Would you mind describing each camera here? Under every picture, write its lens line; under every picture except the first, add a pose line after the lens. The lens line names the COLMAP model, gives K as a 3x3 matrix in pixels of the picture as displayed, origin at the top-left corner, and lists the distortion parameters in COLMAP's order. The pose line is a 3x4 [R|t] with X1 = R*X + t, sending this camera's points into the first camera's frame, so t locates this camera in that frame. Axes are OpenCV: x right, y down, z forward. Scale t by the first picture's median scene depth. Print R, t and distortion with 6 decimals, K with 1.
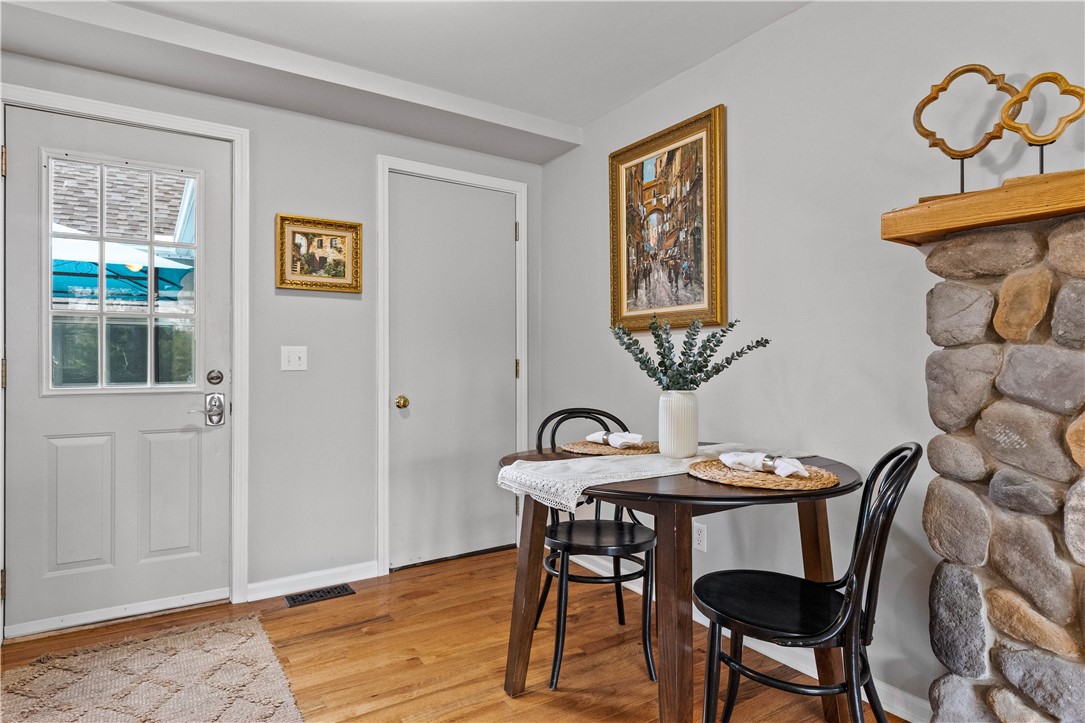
lens RADIAL K [[604.6, 0, 539.2], [0, 604.6, 360.0], [0, 0, 1]] dist [0.004853, 0.001002]
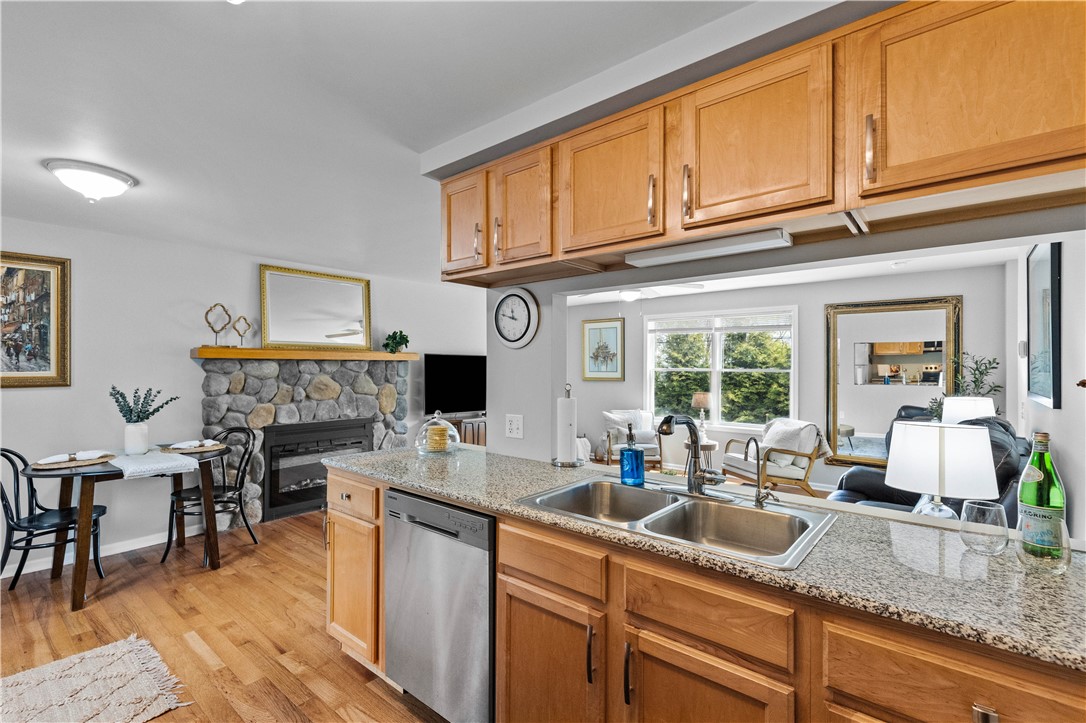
lens RADIAL K [[501.0, 0, 542.6], [0, 501.0, 364.7], [0, 0, 1]] dist [0.013767, -0.002642]
pose [[-0.298563, 0.003271, 0.954384, -2.042292], [-0.002416, 0.999988, -0.004183, -0.159581], [-0.954387, -0.003554, -0.298552, 0.192959]]
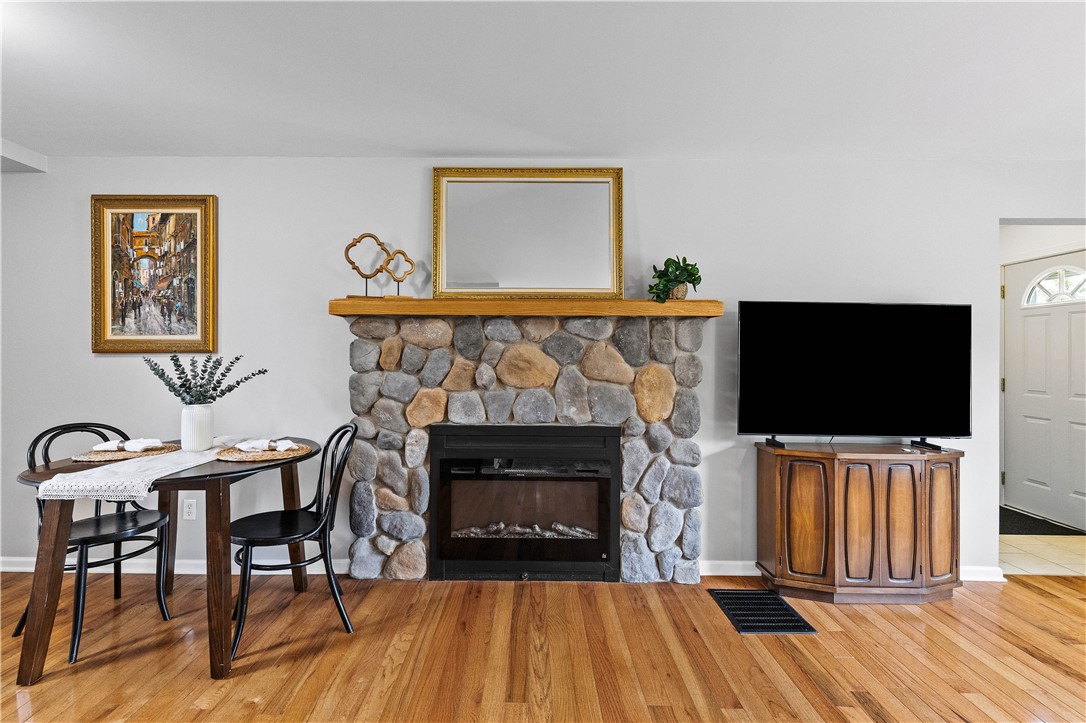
lens RADIAL K [[501.0, 0, 531.1], [0, 501.0, 349.2], [0, 0, 1]] dist [0.013767, -0.002642]
pose [[0.549841, 0.011523, 0.835190, -0.366681], [-0.005542, 0.999933, -0.010147, -0.079255], [-0.835251, 0.000950, 0.549868, -0.348385]]
